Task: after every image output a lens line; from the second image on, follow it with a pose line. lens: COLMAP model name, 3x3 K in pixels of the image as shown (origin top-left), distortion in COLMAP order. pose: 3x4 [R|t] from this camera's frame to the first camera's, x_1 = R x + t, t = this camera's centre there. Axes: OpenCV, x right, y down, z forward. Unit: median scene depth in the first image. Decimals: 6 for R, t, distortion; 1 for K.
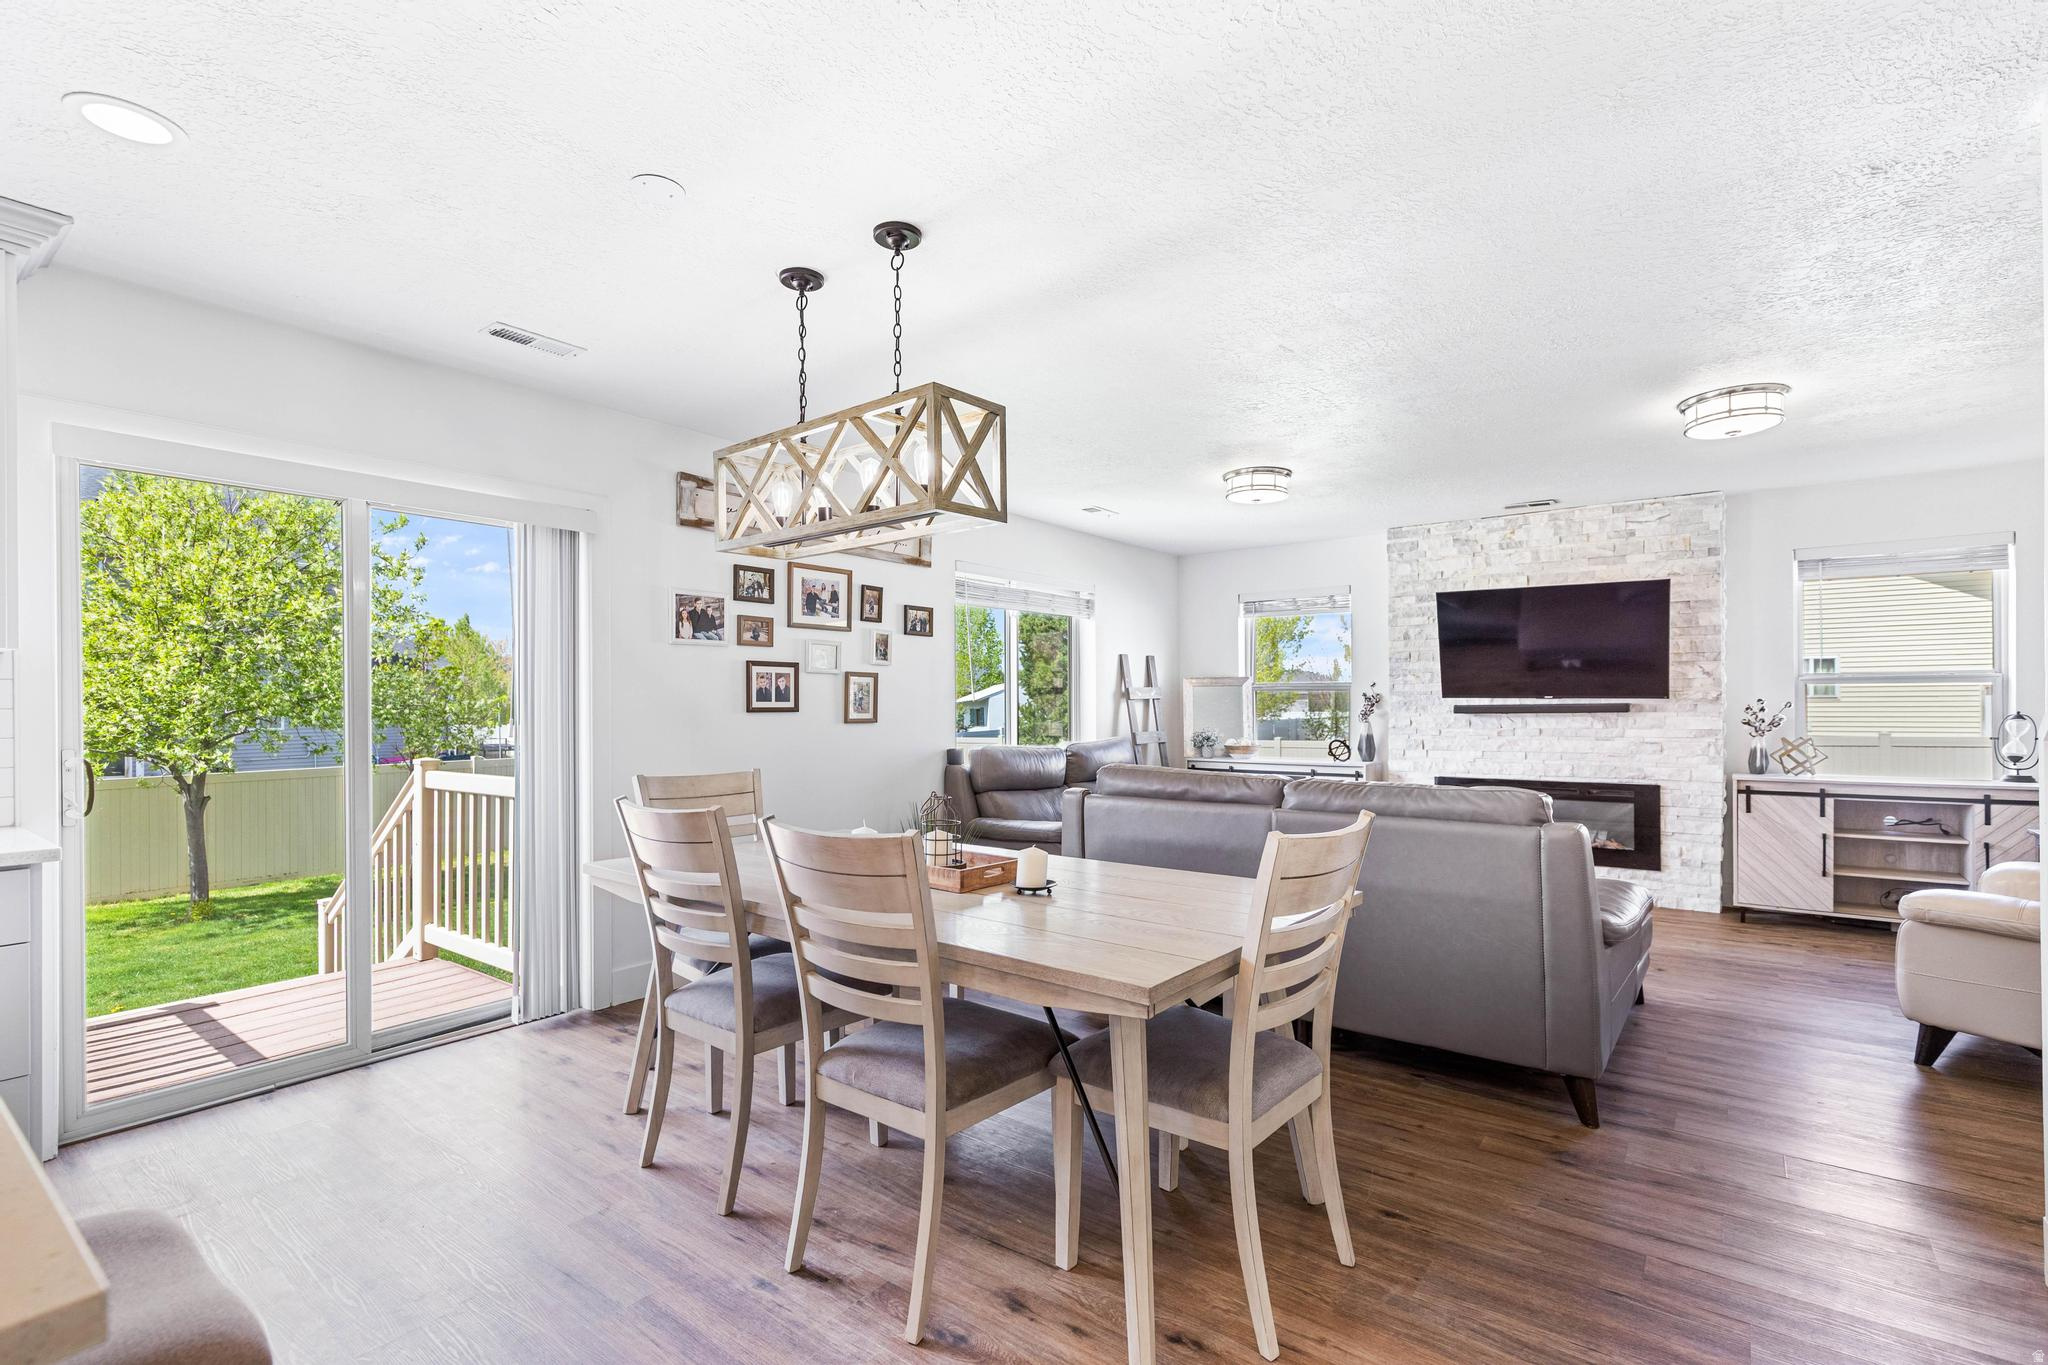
lens RADIAL K [[925.2, 0, 1031.3], [0, 925.2, 715.8], [0, 0, 1]] dist [0.003019, -0.000812]
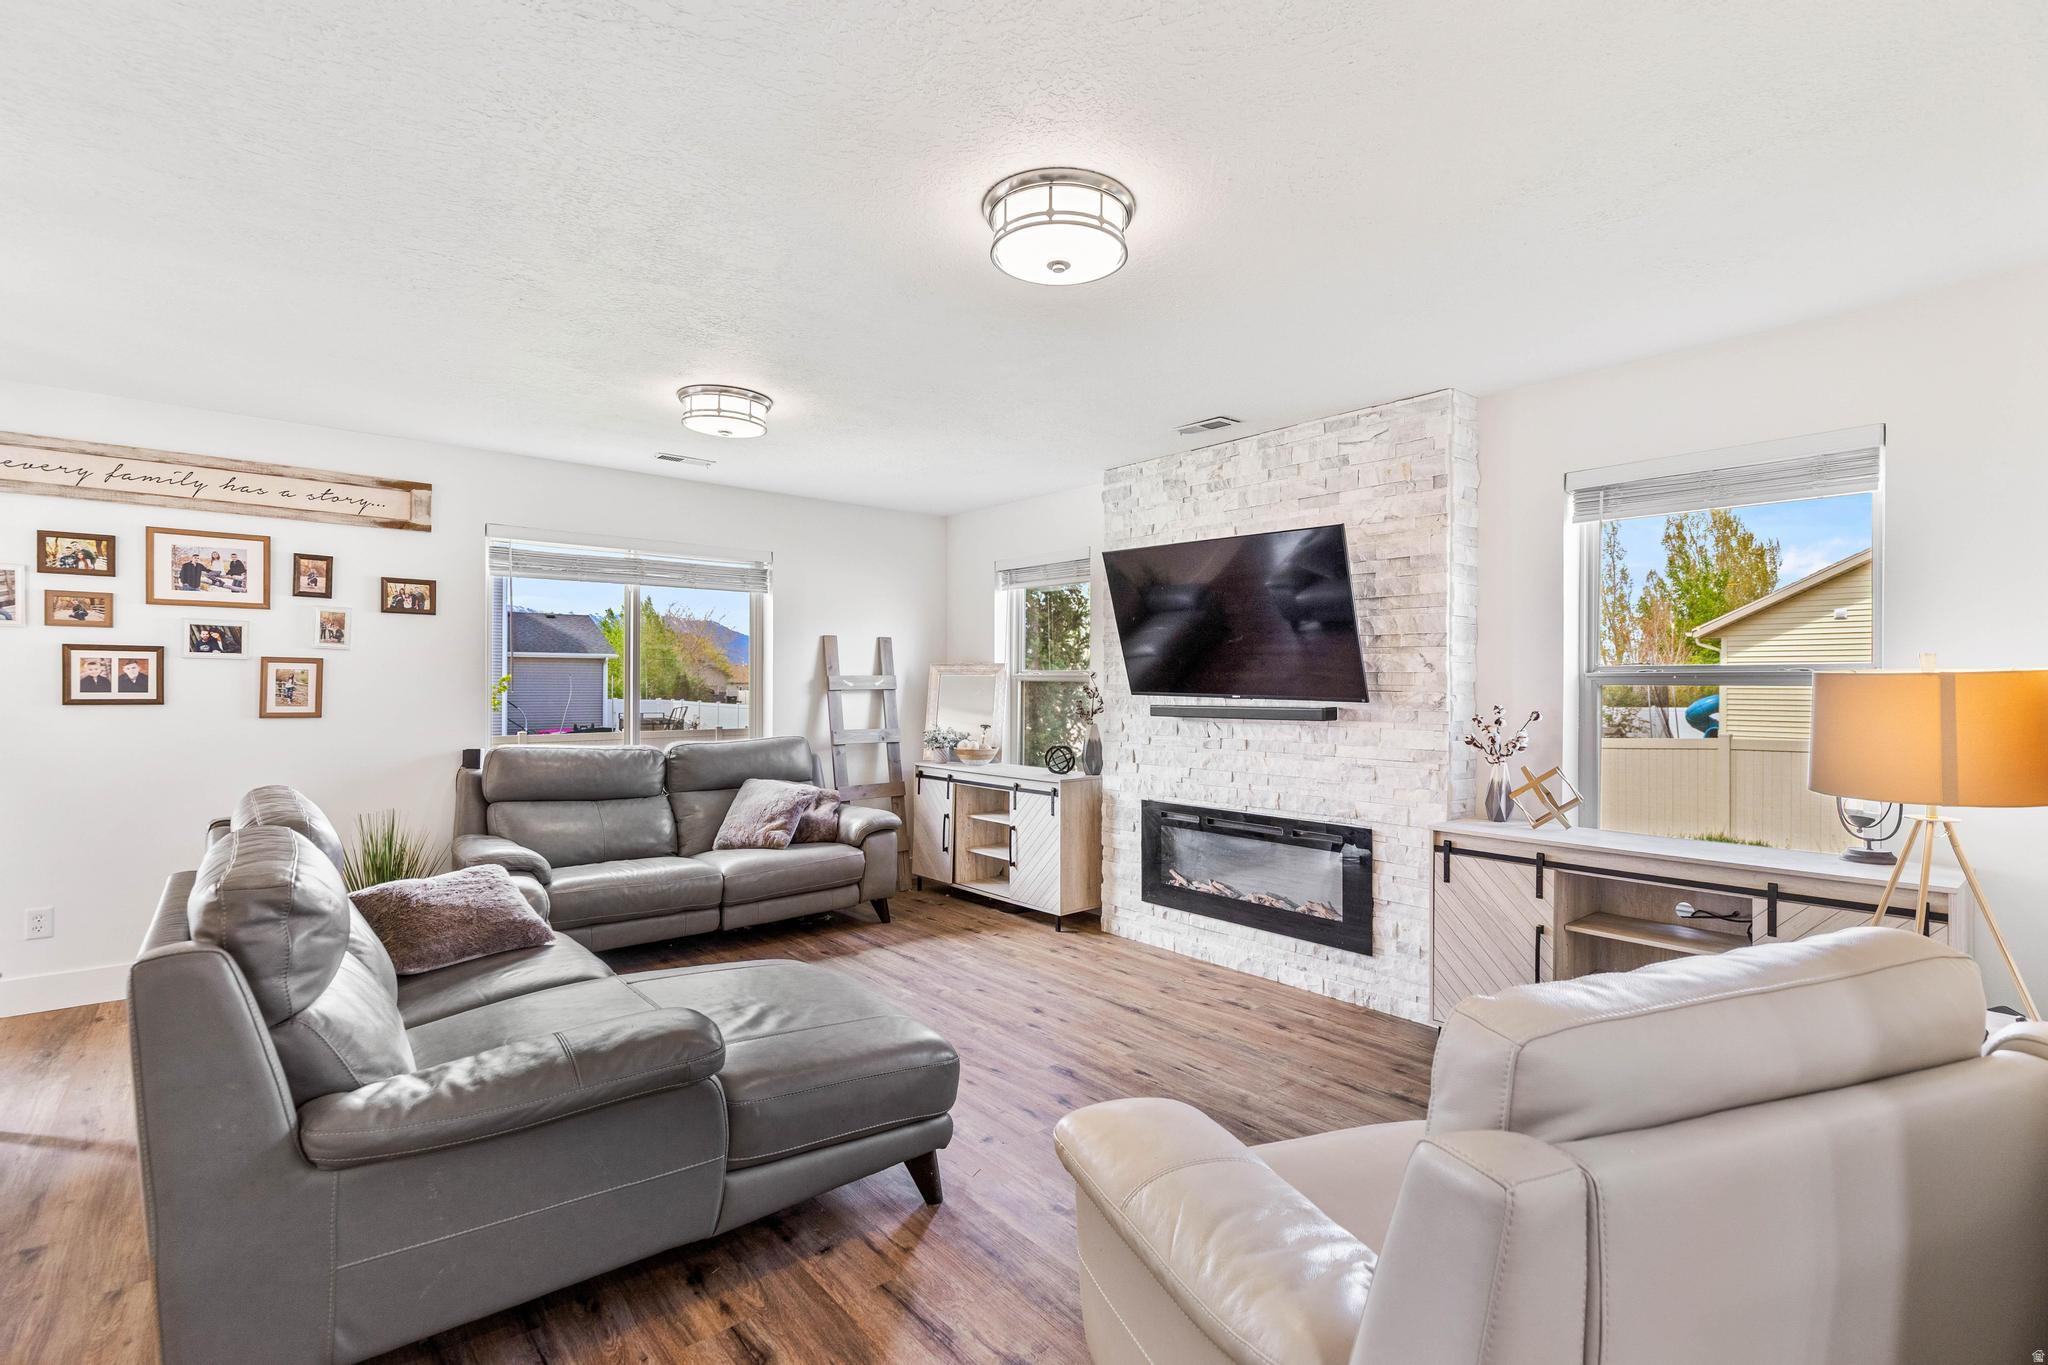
lens RADIAL K [[925.2, 0, 1031.8], [0, 925.2, 699.2], [0, 0, 1]] dist [0.003019, -0.000812]
pose [[0.976587, 0.015051, -0.214598, 0.627344], [-0.014266, 0.999885, 0.005208, -0.022187], [0.214651, -0.002025, 0.976689, 0.307325]]
